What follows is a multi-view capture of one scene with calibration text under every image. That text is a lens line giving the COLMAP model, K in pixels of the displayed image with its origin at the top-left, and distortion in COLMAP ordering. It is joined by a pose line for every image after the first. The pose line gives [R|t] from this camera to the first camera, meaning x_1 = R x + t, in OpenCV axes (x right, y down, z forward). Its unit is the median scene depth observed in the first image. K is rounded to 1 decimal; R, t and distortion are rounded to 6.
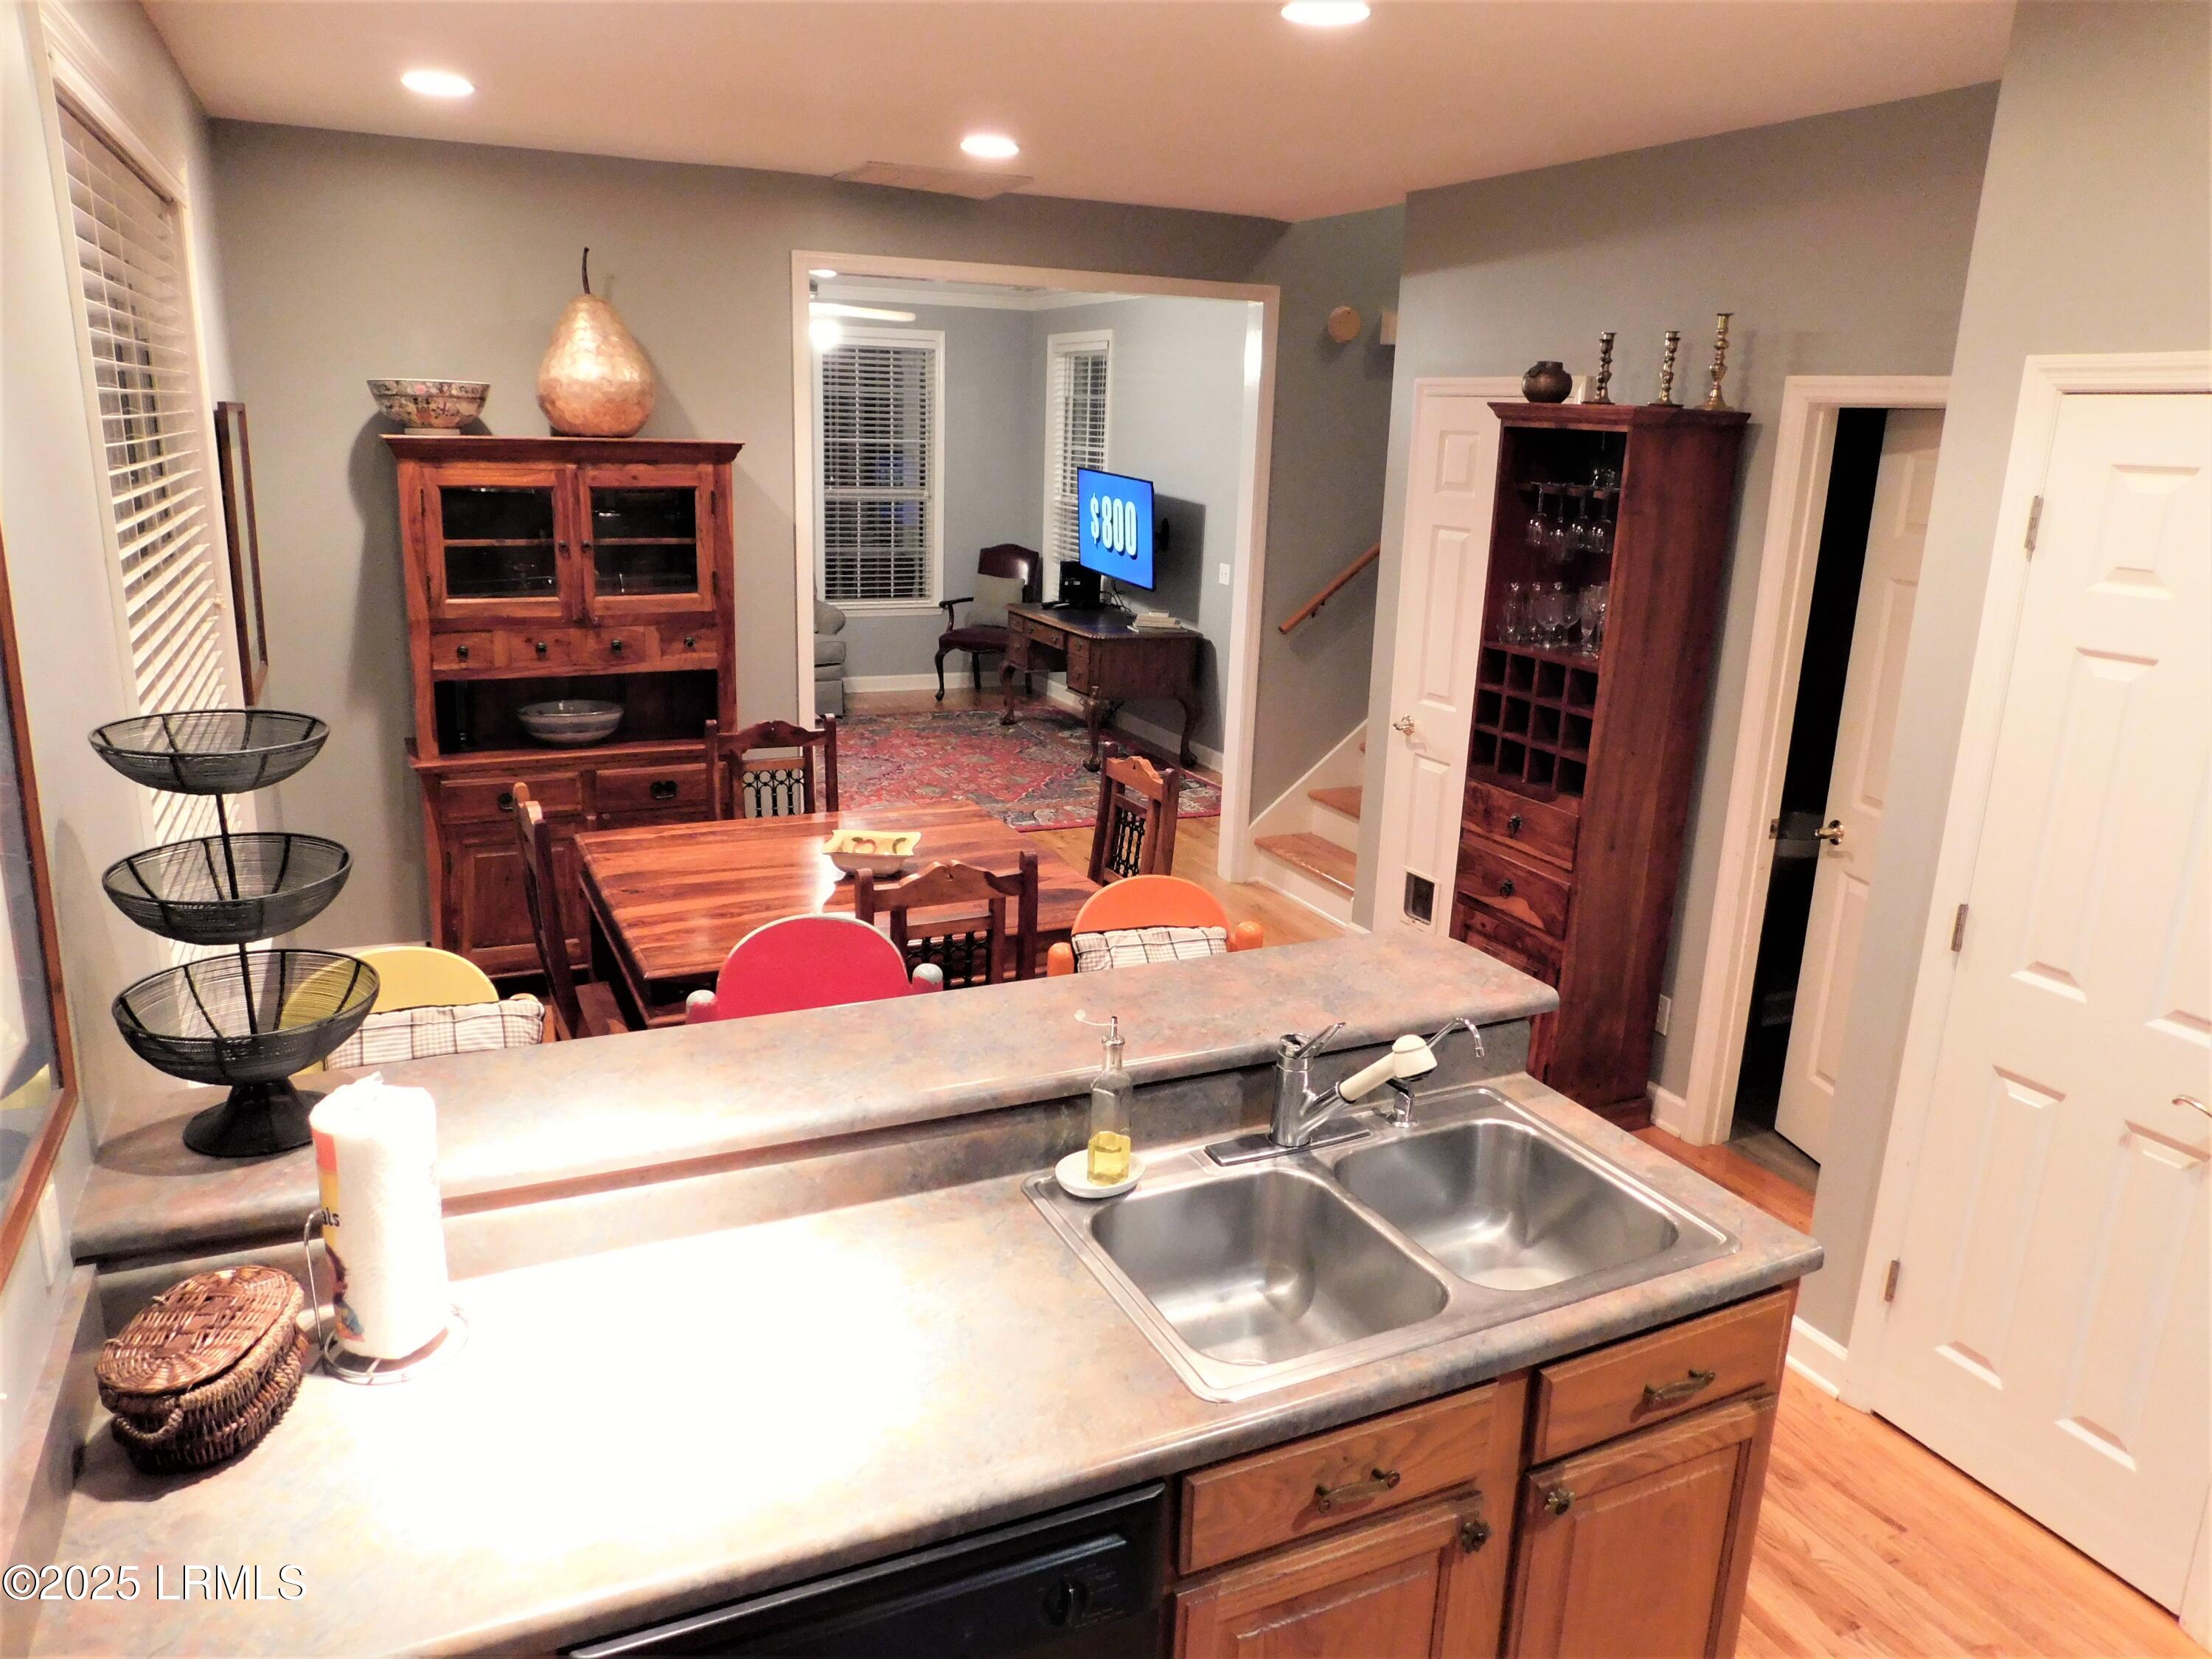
lens RADIAL K [[1534.1, 0, 1101.2], [0, 1534.1, 824.9], [0, 0, 1]] dist [-0.070340, 0.063971]
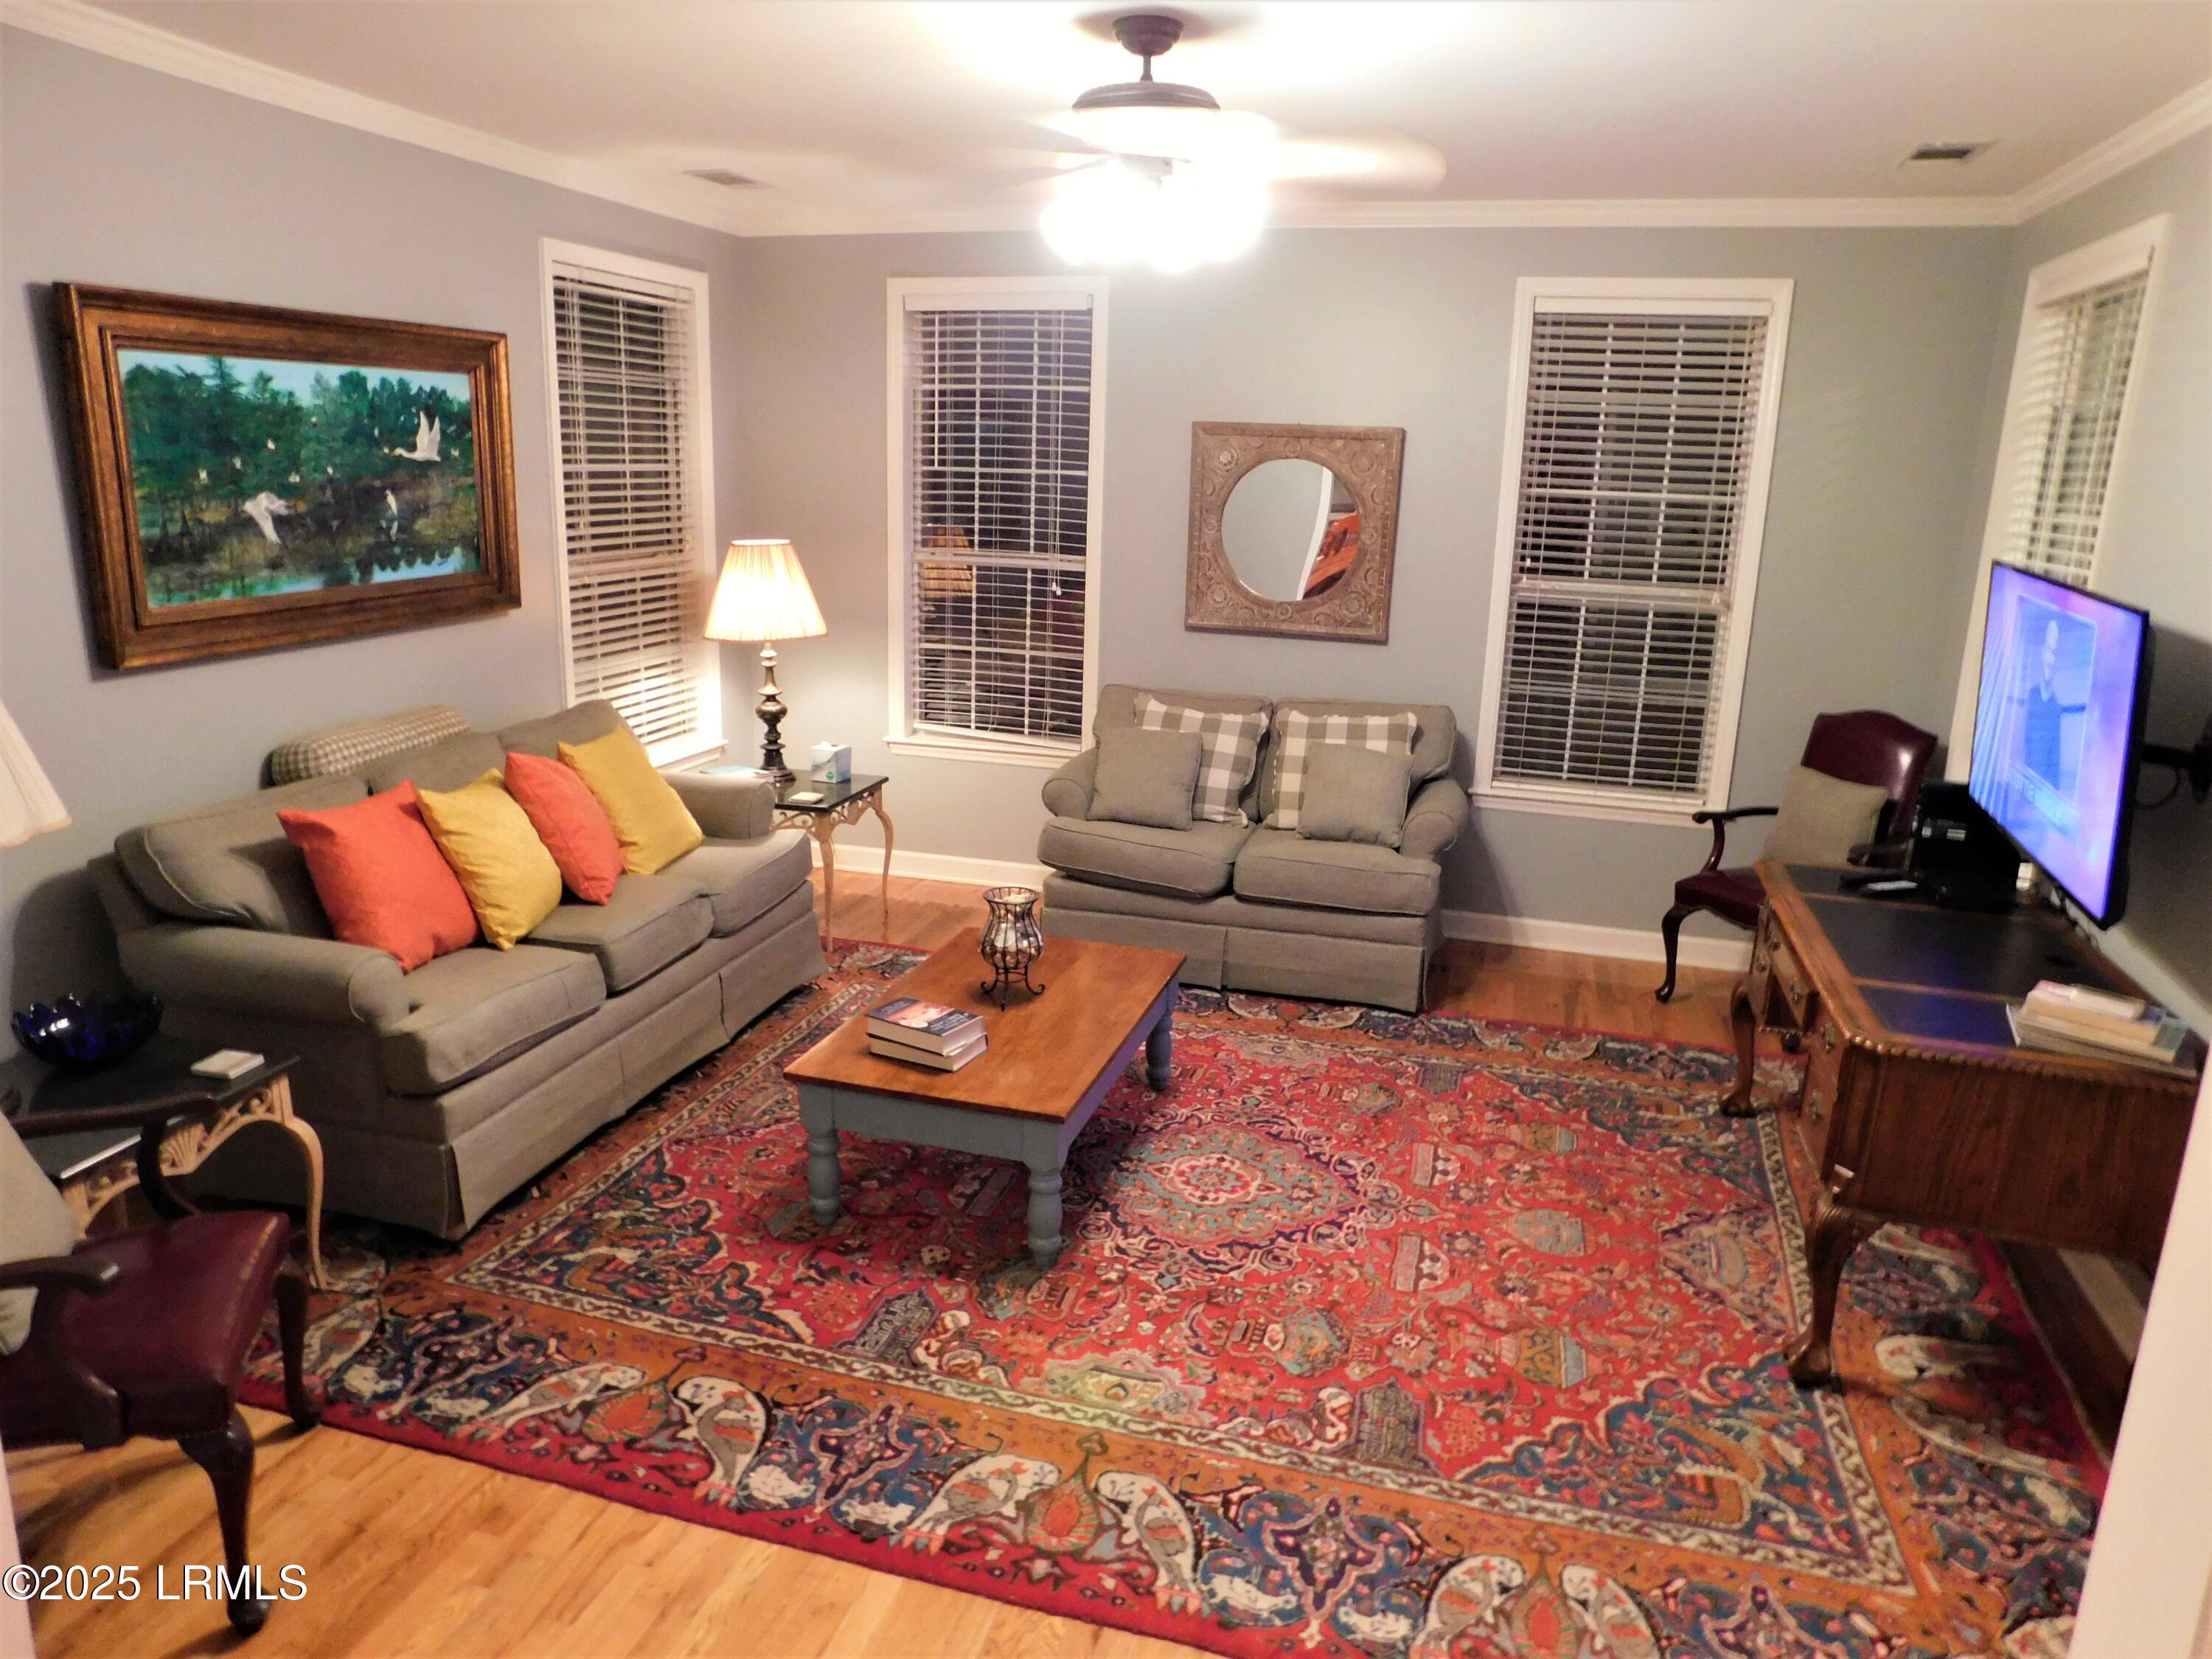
lens RADIAL K [[1466.7, 0, 1101.7], [0, 1466.7, 823.8], [0, 0, 1]] dist [-0.060130, 0.045404]
pose [[0.751158, 0.152372, -0.642296, 0.128145], [-0.174442, 0.984226, 0.029480, -0.270413], [0.636656, 0.089899, 0.765889, 1.120712]]
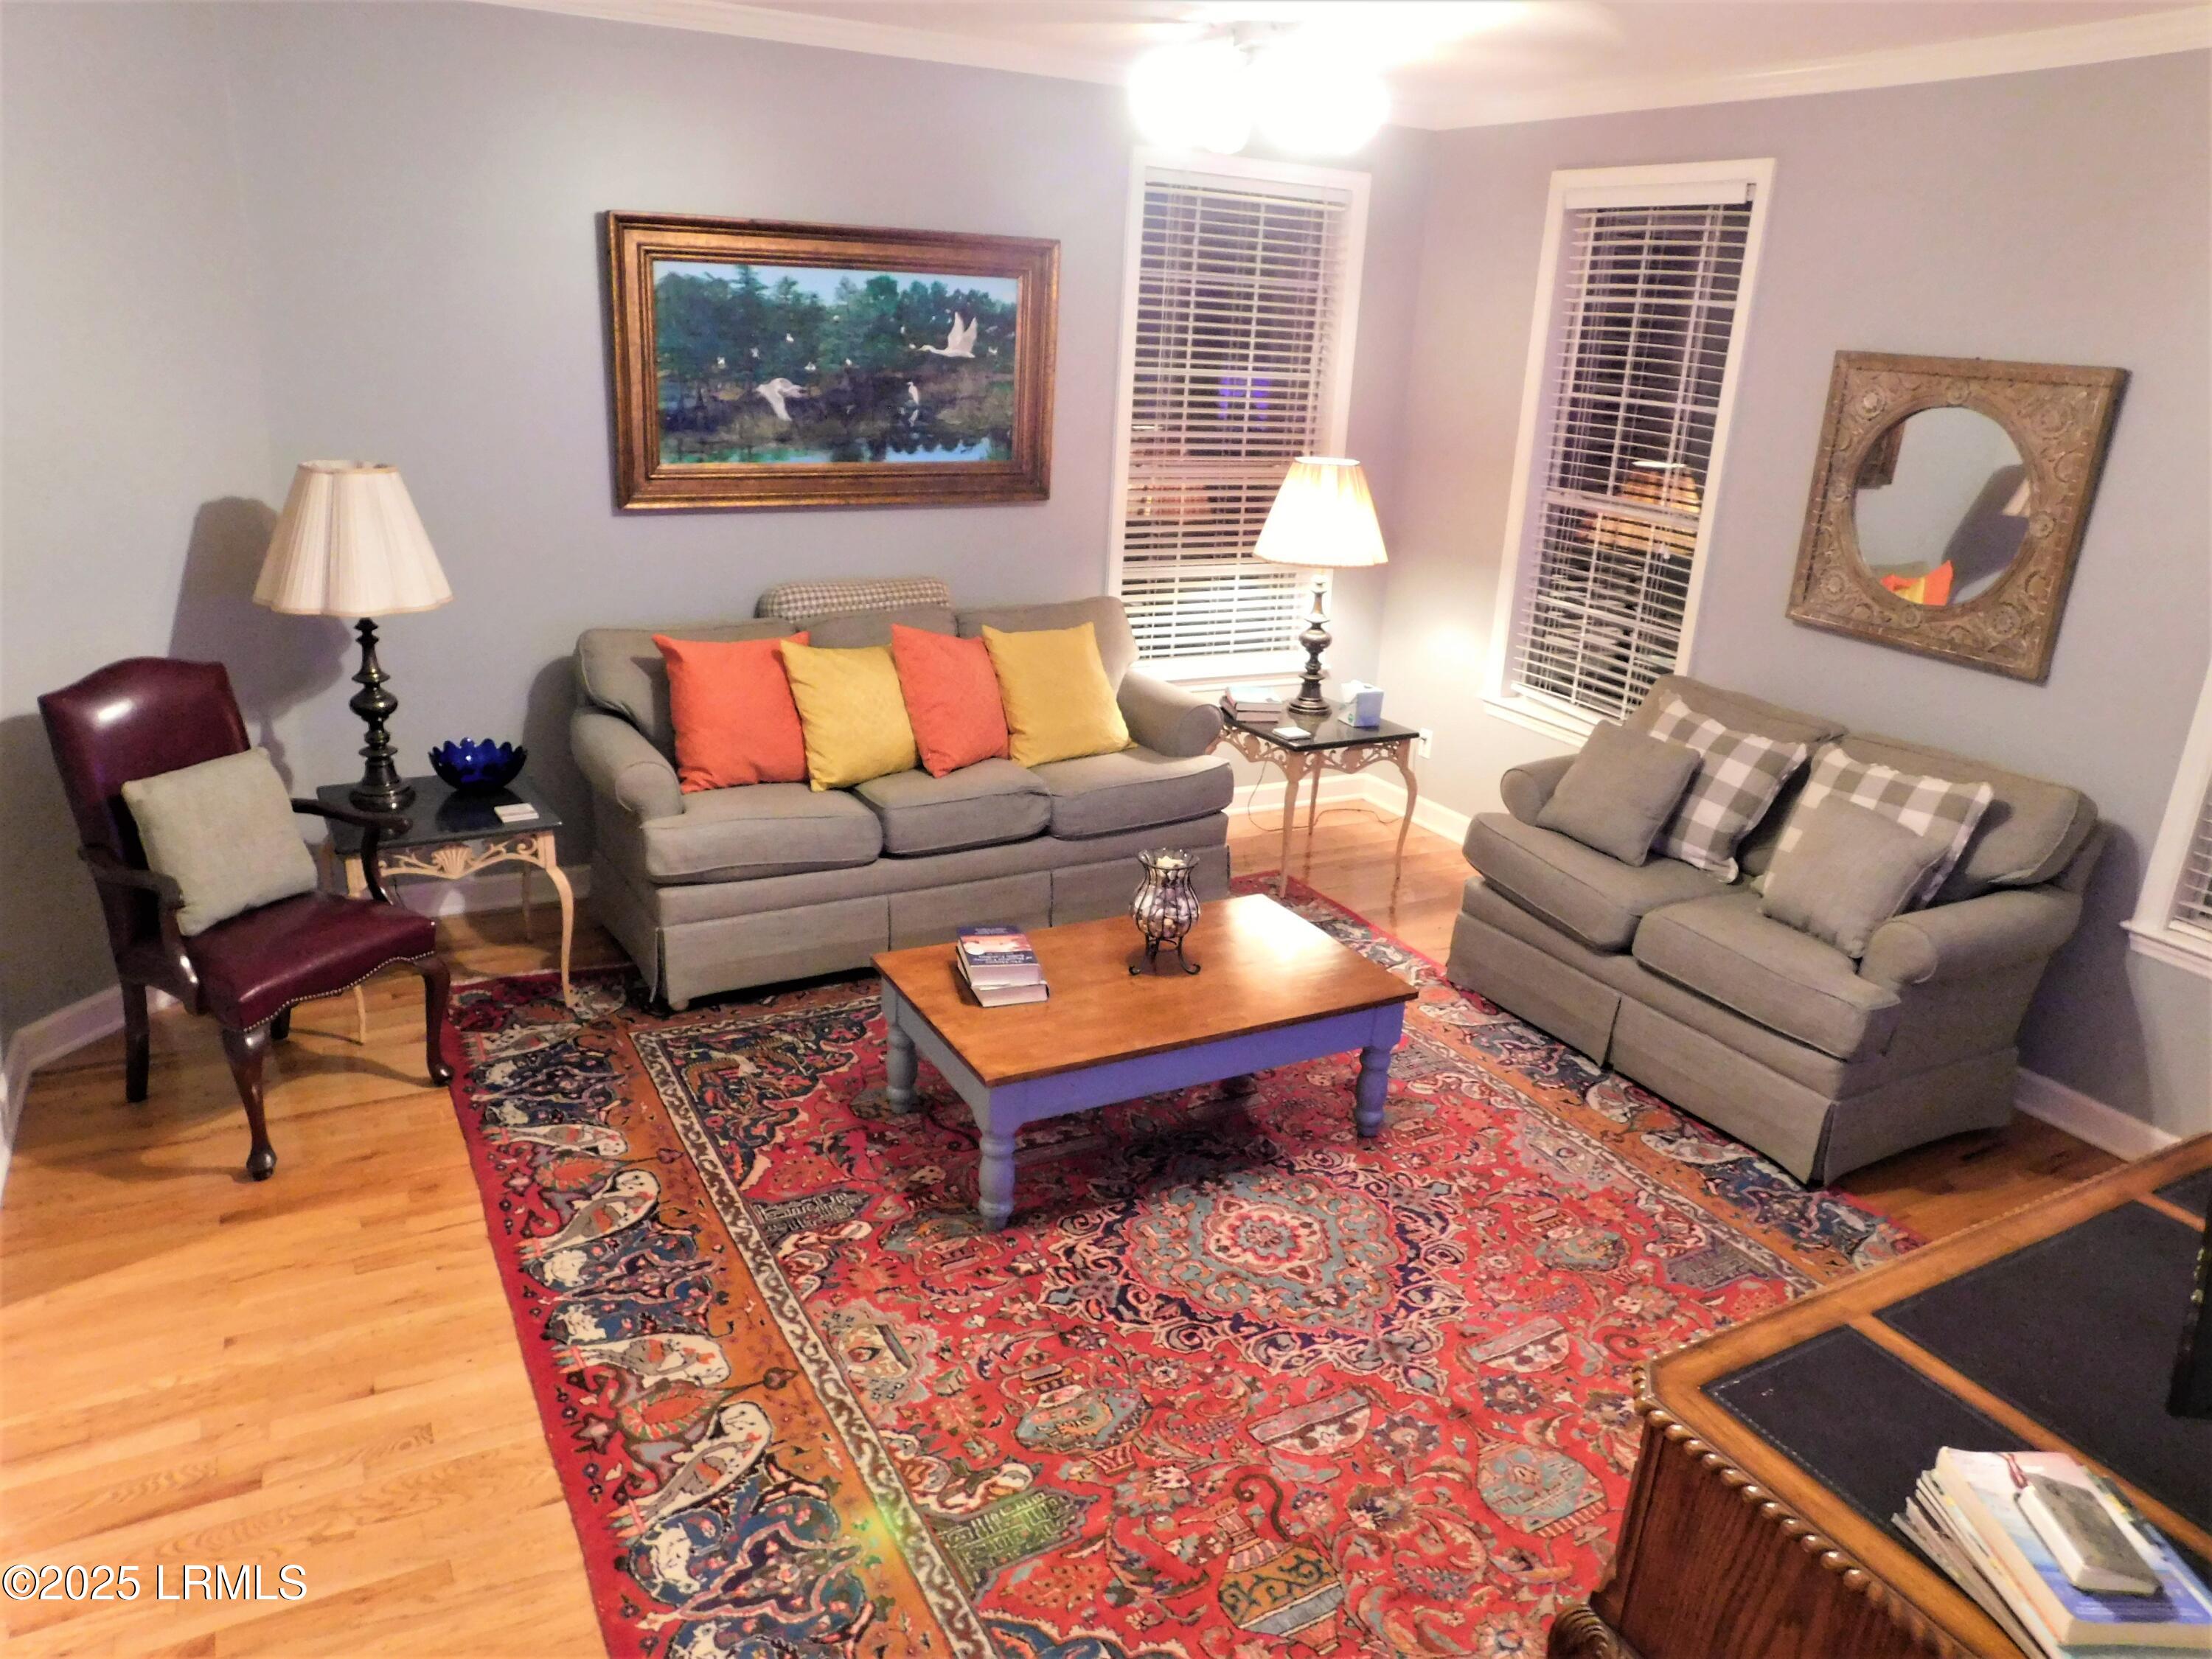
lens RADIAL K [[1534.1, 0, 1103.8], [0, 1534.1, 827.6], [0, 0, 1]] dist [-0.070340, 0.063971]
pose [[0.066171, 0.295416, -0.953074, 0.308459], [-0.307101, 0.914833, 0.262241, -0.405826], [0.949374, 0.275337, 0.151257, 1.558208]]
